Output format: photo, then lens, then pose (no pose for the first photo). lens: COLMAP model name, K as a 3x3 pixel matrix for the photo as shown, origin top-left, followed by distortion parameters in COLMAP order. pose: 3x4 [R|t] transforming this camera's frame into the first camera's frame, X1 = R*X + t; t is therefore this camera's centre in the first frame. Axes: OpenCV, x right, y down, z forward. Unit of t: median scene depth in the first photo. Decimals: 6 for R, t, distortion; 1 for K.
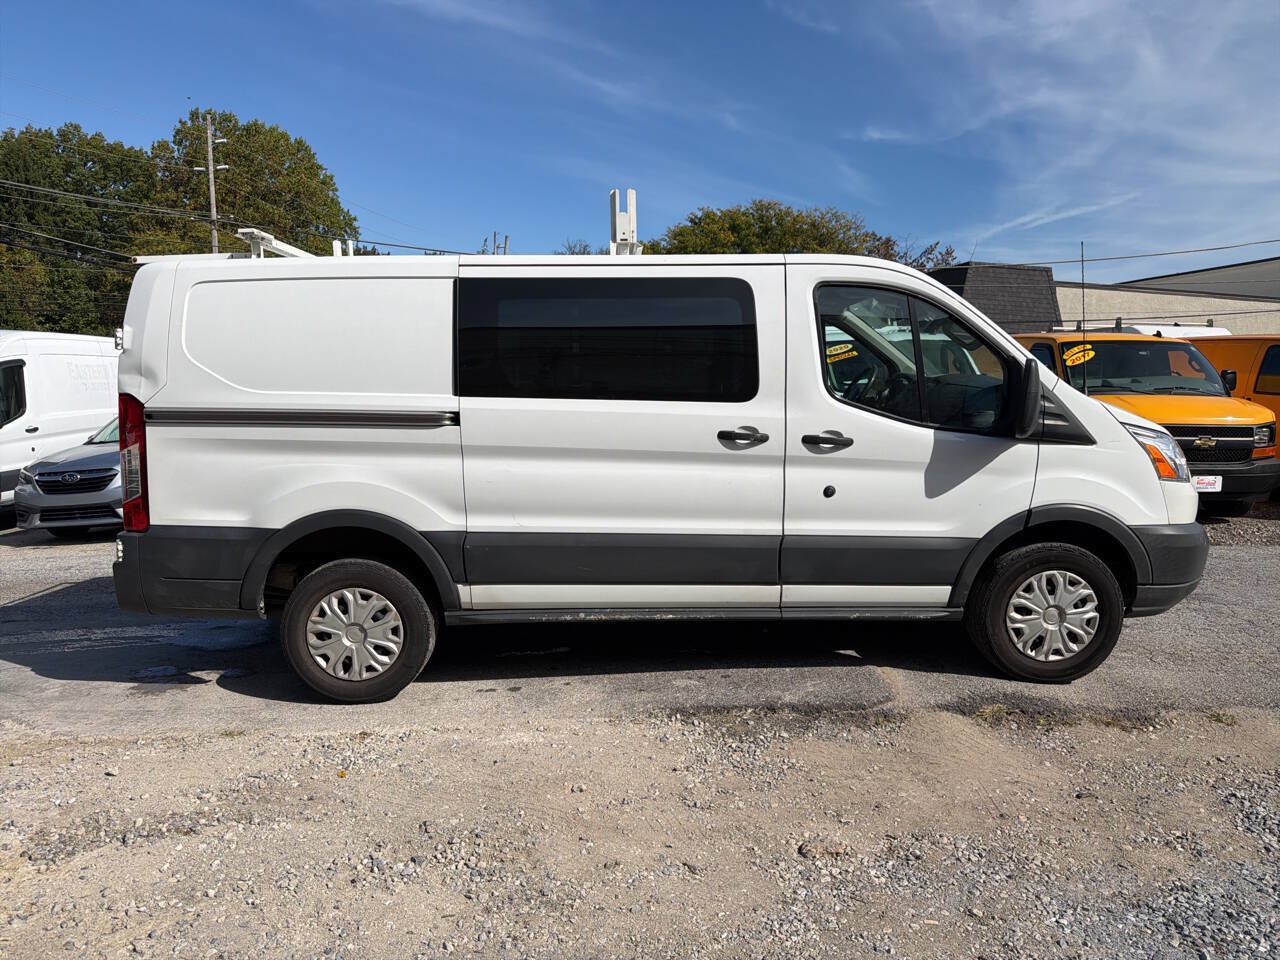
lens RADIAL K [[903.8, 0, 631.7], [0, 903.8, 484.2], [0, 0, 1]] dist [0.013785, -0.018982]
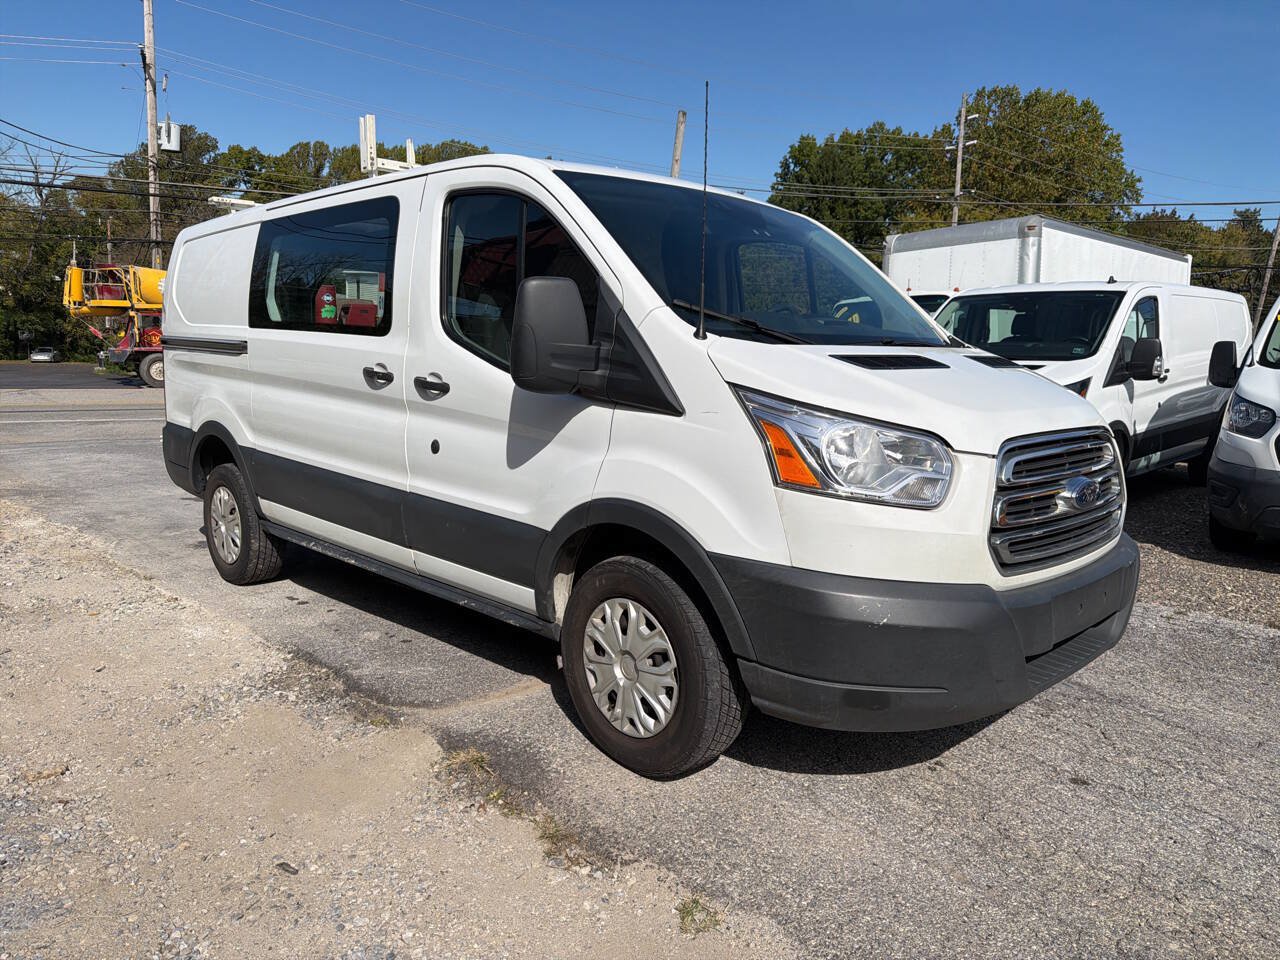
lens RADIAL K [[903.8, 0, 636.3], [0, 903.8, 484.6], [0, 0, 1]] dist [0.013785, -0.018982]
pose [[0.689628, 0.127168, -0.712910, 0.927136], [-0.109329, 0.991460, 0.071096, -0.035395], [0.715863, 0.028912, 0.697642, 0.537065]]
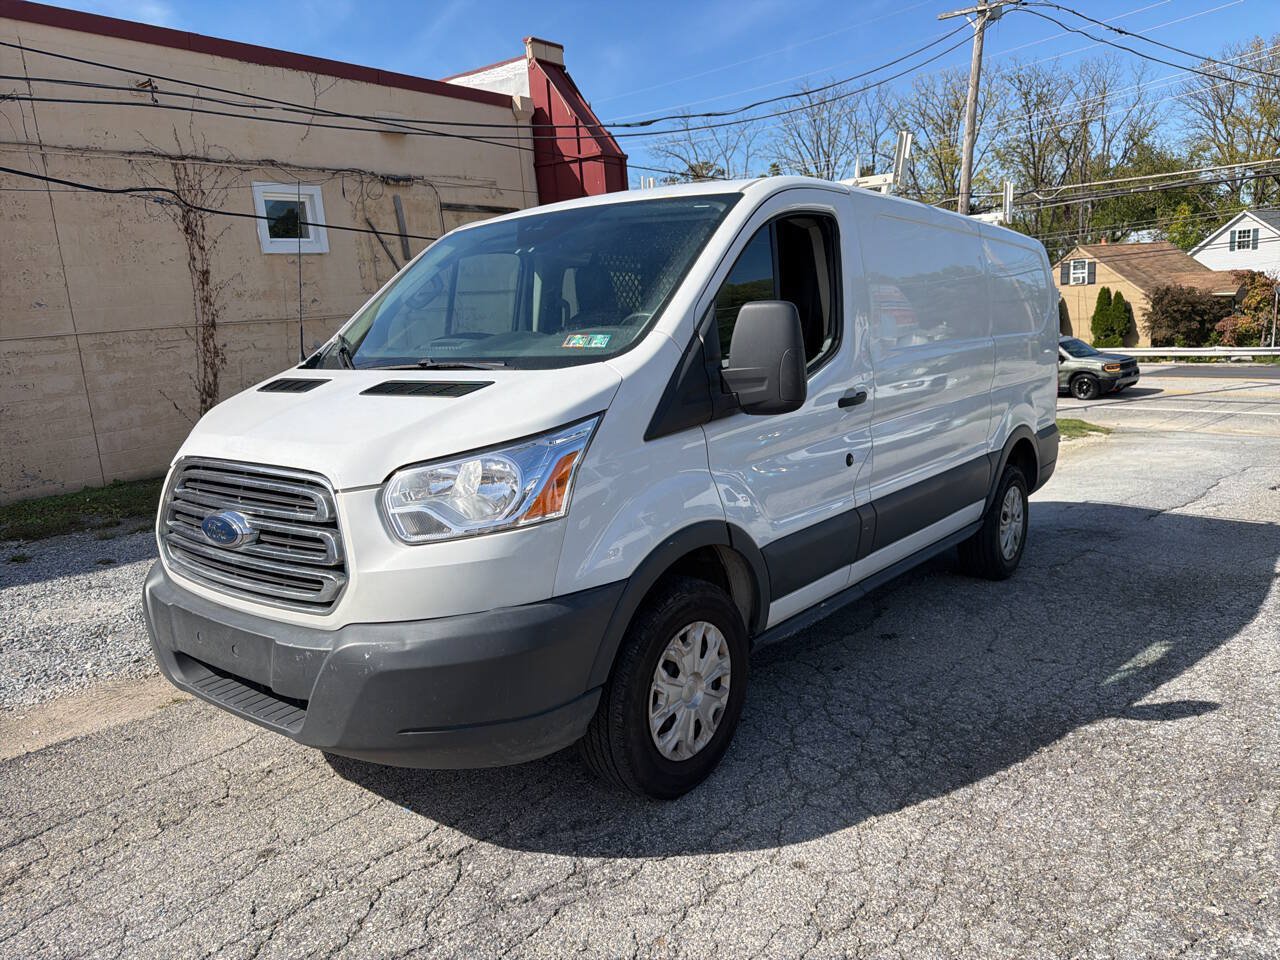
lens RADIAL K [[903.8, 0, 648.0], [0, 903.8, 477.8], [0, 0, 1]] dist [0.013785, -0.018982]
pose [[-0.620009, 0.139983, -0.772006, 0.978983], [-0.065746, 0.971225, 0.228908, -0.211892], [0.781835, 0.192681, -0.592966, 1.801646]]
